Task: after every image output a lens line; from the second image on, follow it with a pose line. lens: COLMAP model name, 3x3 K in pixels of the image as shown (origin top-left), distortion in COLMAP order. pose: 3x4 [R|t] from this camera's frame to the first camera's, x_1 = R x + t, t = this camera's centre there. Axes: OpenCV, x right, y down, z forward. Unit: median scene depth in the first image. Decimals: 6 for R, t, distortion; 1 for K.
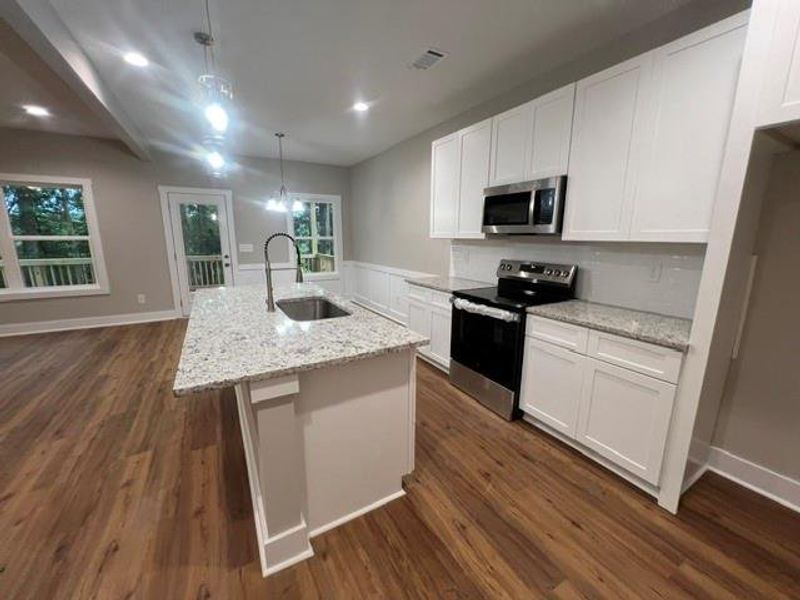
lens RADIAL K [[320.2, 0, 400.5], [0, 320.2, 300.3], [0, 0, 1]] dist [-0.003541, 0.001019]
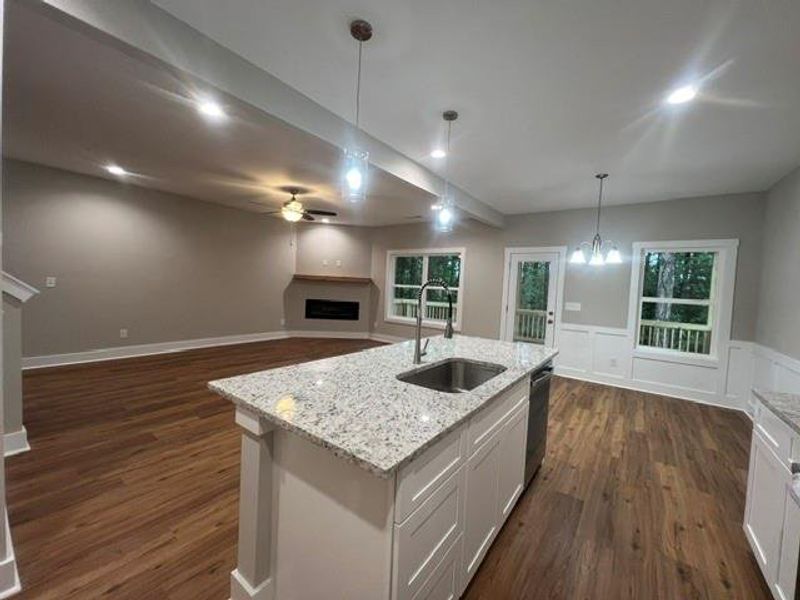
lens RADIAL K [[320.2, 0, 400.0], [0, 320.2, 297.3], [0, 0, 1]] dist [-0.003541, 0.001019]
pose [[0.390358, 0.052375, -0.919172, 0.421917], [-0.230311, 0.972192, -0.042413, -0.101542], [0.891391, 0.228251, 0.391566, 0.554673]]
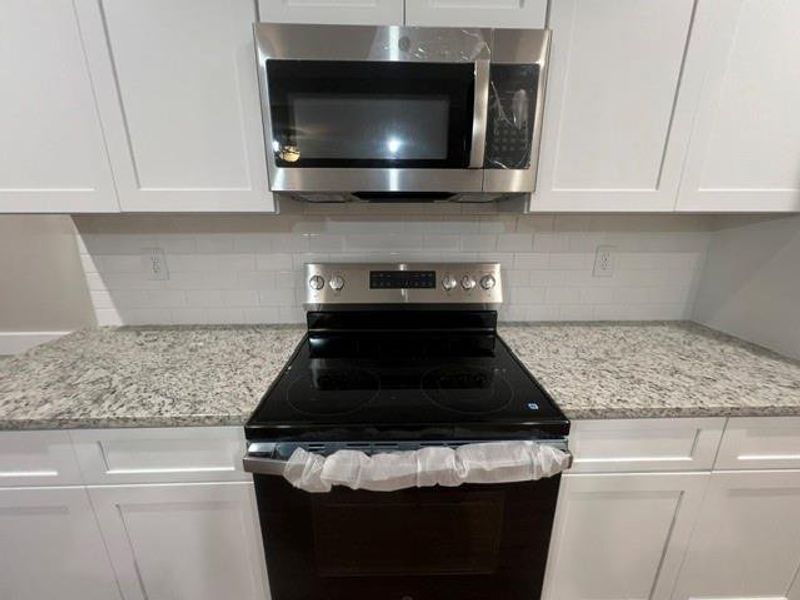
lens RADIAL K [[320.2, 0, 397.9], [0, 320.2, 296.9], [0, 0, 1]] dist [-0.003541, 0.001019]
pose [[0.464498, -0.238248, 0.852924, 0.043020], [0.180011, 0.968425, 0.172478, -0.202092], [-0.867086, 0.073420, 0.492719, 1.048135]]
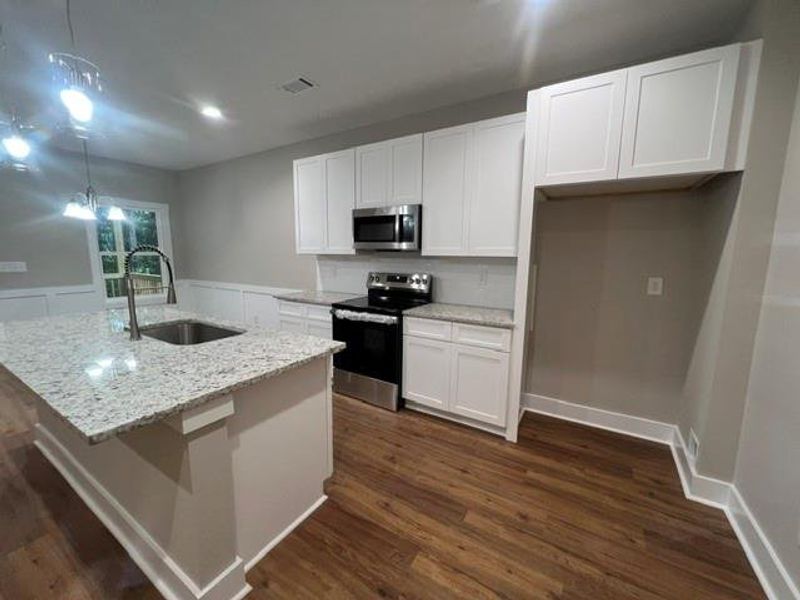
lens RADIAL K [[320.2, 0, 400.6], [0, 320.2, 301.9], [0, 0, 1]] dist [-0.003541, 0.001019]
pose [[0.877325, -0.068210, 0.475024, -0.189731], [0.089578, 0.995726, -0.022463, 0.015198], [-0.471462, 0.062259, 0.879686, -0.051552]]
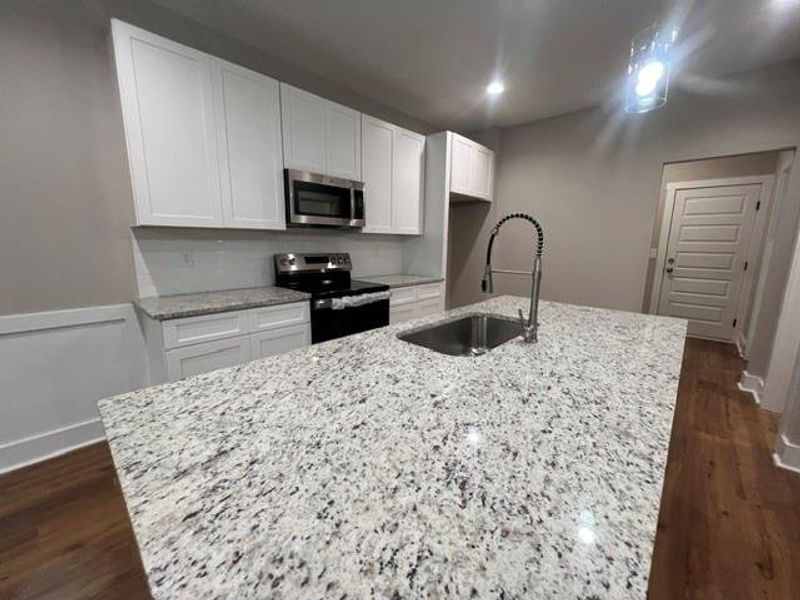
lens RADIAL K [[320.2, 0, 400.6], [0, 320.2, 301.0], [0, 0, 1]] dist [-0.003541, 0.001019]
pose [[-0.294361, -0.184467, 0.937723, -0.889894], [0.176420, 0.953844, 0.243019, -0.234547], [-0.939270, 0.236968, -0.248231, 1.368962]]
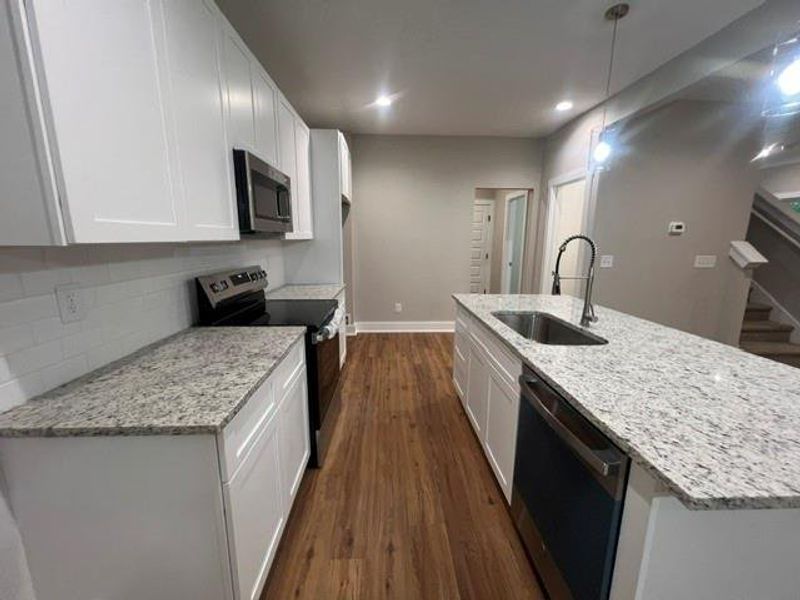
lens RADIAL K [[320.2, 0, 403.0], [0, 320.2, 298.8], [0, 0, 1]] dist [-0.003541, 0.001019]
pose [[-0.885502, -0.098635, 0.454046, -0.348250], [0.081339, 0.929210, 0.360490, -0.391284], [-0.457461, 0.356146, -0.814794, 1.922936]]
